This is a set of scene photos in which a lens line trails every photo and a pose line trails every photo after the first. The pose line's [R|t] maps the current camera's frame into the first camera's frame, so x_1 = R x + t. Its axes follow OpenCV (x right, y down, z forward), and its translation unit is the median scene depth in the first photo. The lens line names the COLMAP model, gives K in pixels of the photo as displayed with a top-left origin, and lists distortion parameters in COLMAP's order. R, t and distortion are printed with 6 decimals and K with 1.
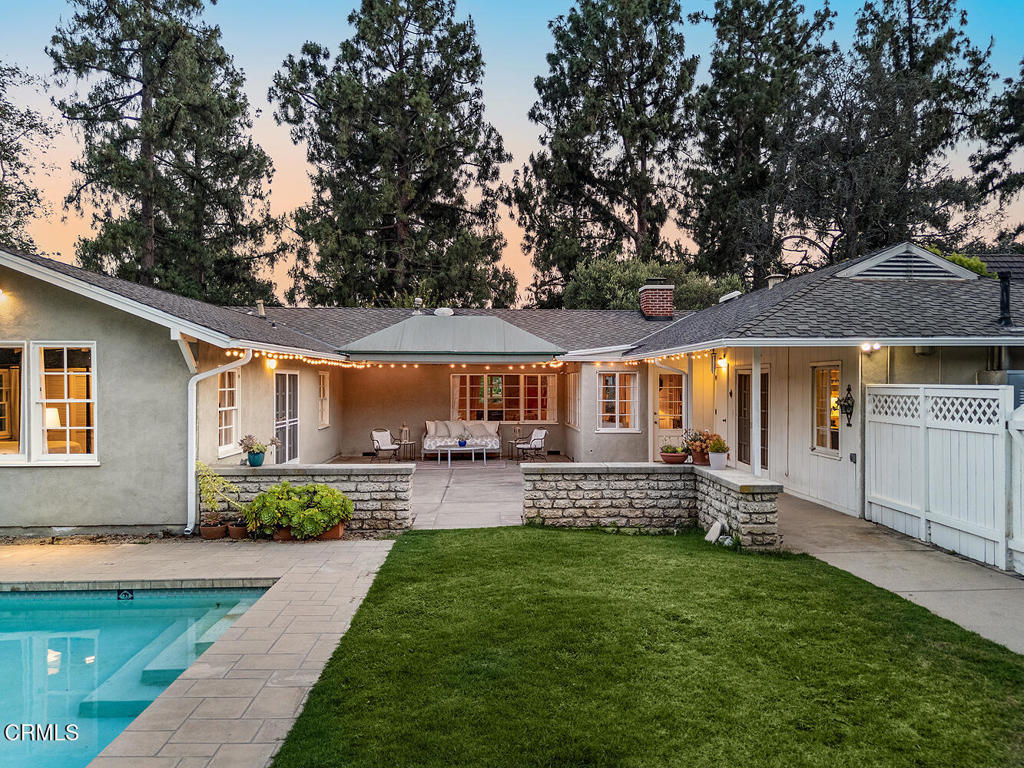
lens RADIAL K [[817.1, 0, 512.0], [0, 817.1, 384.0], [0, 0, 1]] dist [0.027635, -0.008304]
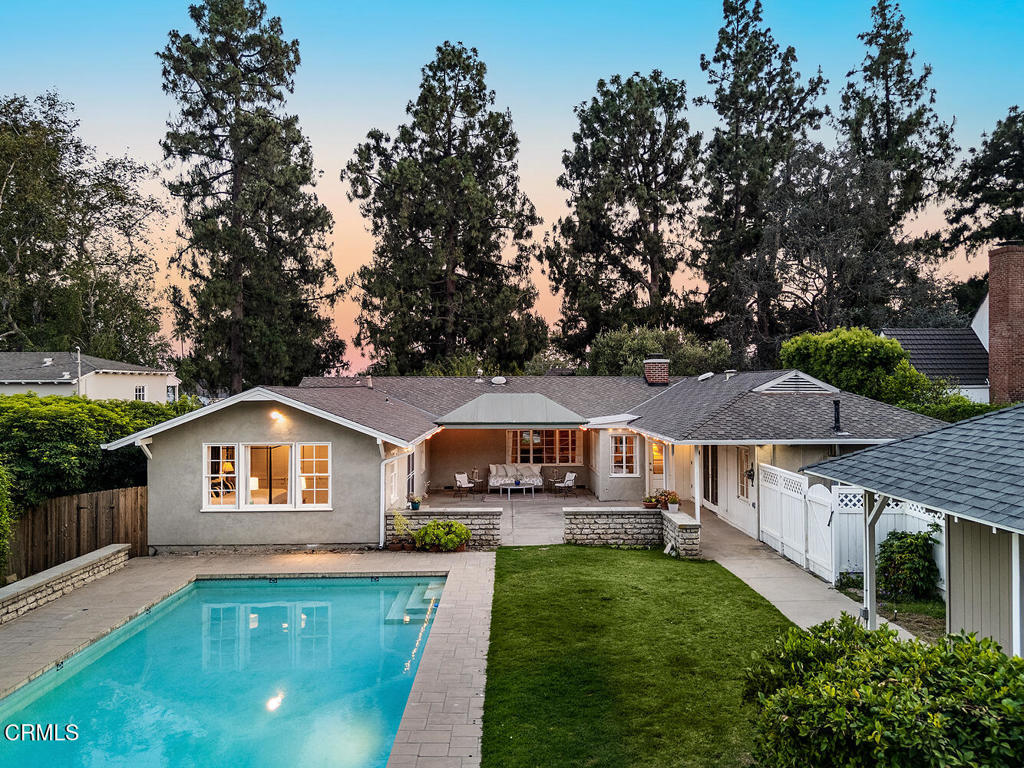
lens RADIAL K [[817.1, 0, 512.0], [0, 817.1, 384.0], [0, 0, 1]] dist [0.027635, -0.008304]
pose [[0.999542, -0.003746, -0.030027, -0.010685], [0.003603, 0.999982, -0.004821, -0.038620], [0.030045, 0.004710, 0.999537, -0.182165]]
